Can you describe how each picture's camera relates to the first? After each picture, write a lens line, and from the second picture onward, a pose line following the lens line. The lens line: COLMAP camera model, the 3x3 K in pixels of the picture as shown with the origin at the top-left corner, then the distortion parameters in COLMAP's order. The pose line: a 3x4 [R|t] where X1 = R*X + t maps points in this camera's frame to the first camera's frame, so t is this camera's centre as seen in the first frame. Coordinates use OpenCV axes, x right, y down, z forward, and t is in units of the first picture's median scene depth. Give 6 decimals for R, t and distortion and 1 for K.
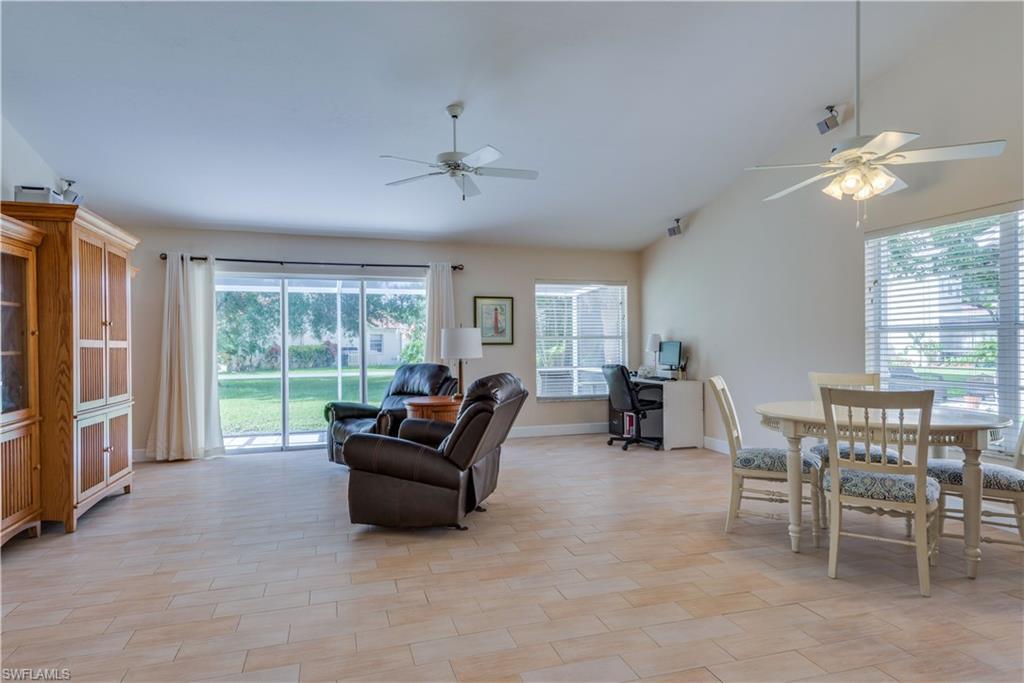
lens RADIAL K [[575.4, 0, 510.4], [0, 575.4, 343.8], [0, 0, 1]] dist [0.042423, -0.021550]
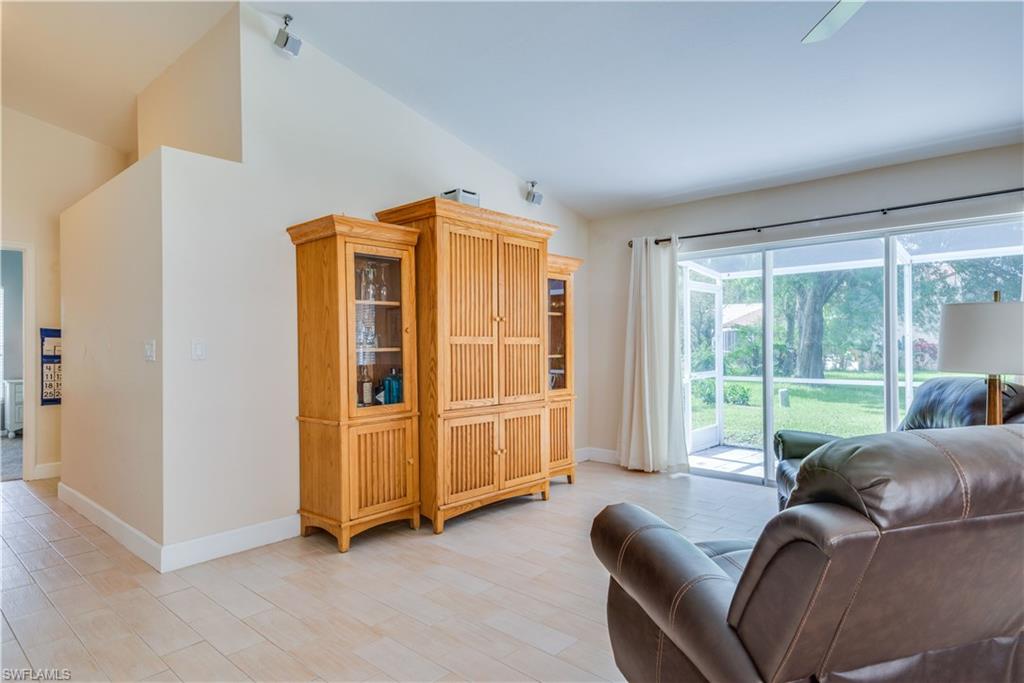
lens RADIAL K [[575.4, 0, 510.4], [0, 575.4, 343.8], [0, 0, 1]] dist [0.042423, -0.021550]
pose [[0.509359, 0.002076, -0.860551, 0.085936], [0.004499, 0.999977, 0.005075, 0.000787], [0.860542, -0.006457, 0.509338, 0.375661]]
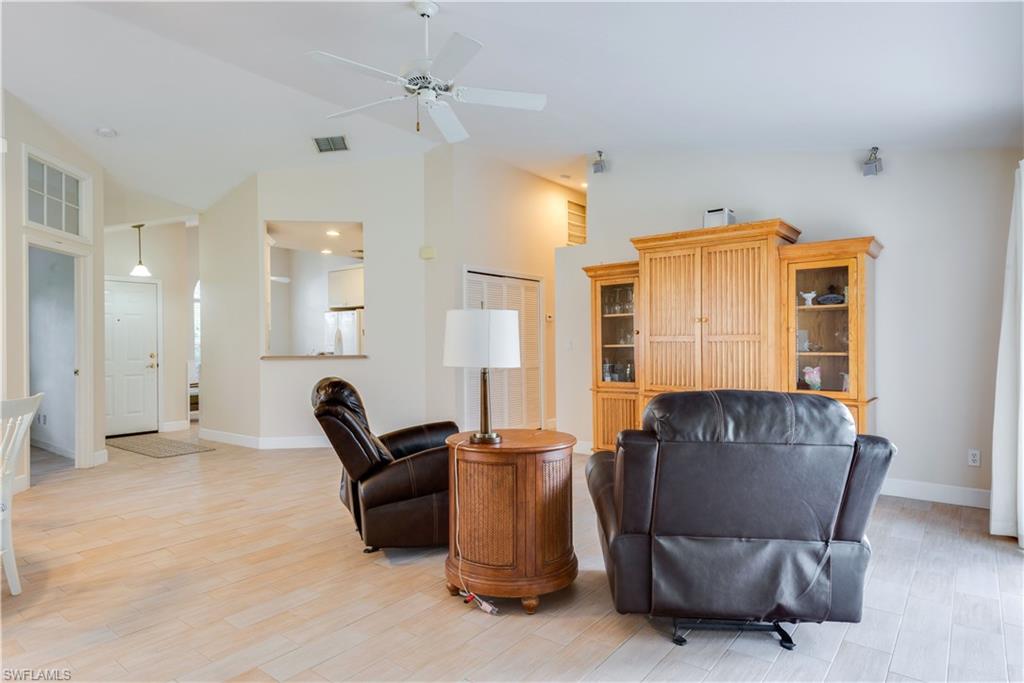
lens RADIAL K [[575.4, 0, 510.4], [0, 575.4, 343.8], [0, 0, 1]] dist [0.042423, -0.021550]
pose [[-0.827248, 0.015229, -0.561630, 0.152518], [0.017393, 0.999848, 0.001494, 0.001798], [0.561567, -0.008533, -0.827387, 1.155966]]
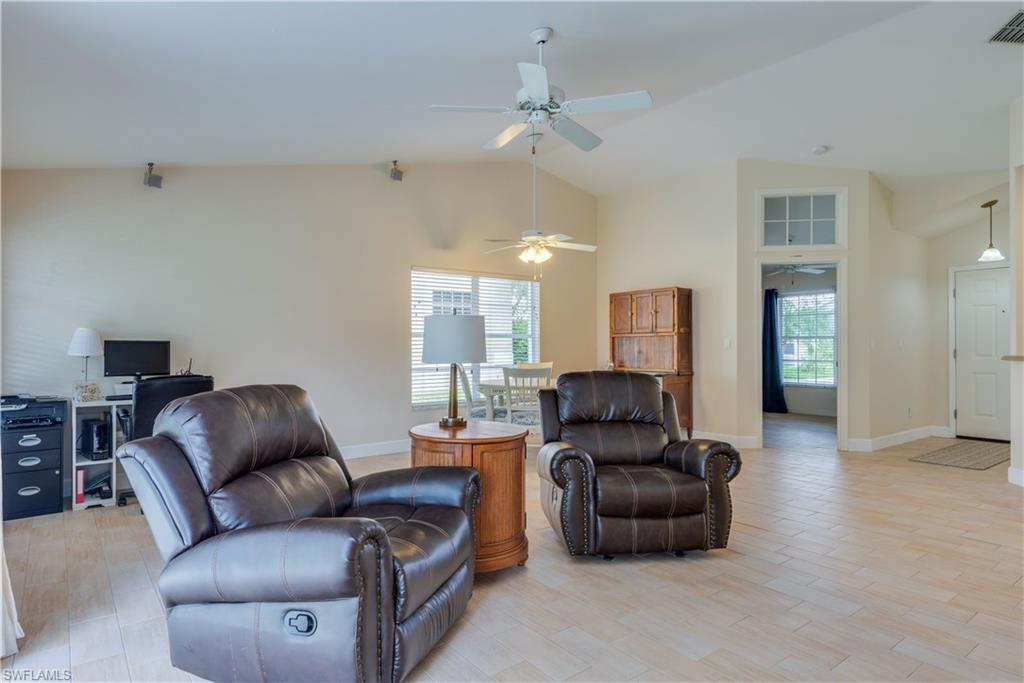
lens RADIAL K [[575.4, 0, 510.4], [0, 575.4, 343.8], [0, 0, 1]] dist [0.042423, -0.021550]
pose [[-0.347029, 0.010599, 0.937795, -0.561591], [0.002697, 0.999943, -0.010303, 0.008932], [-0.937851, -0.001046, -0.347038, 0.922239]]
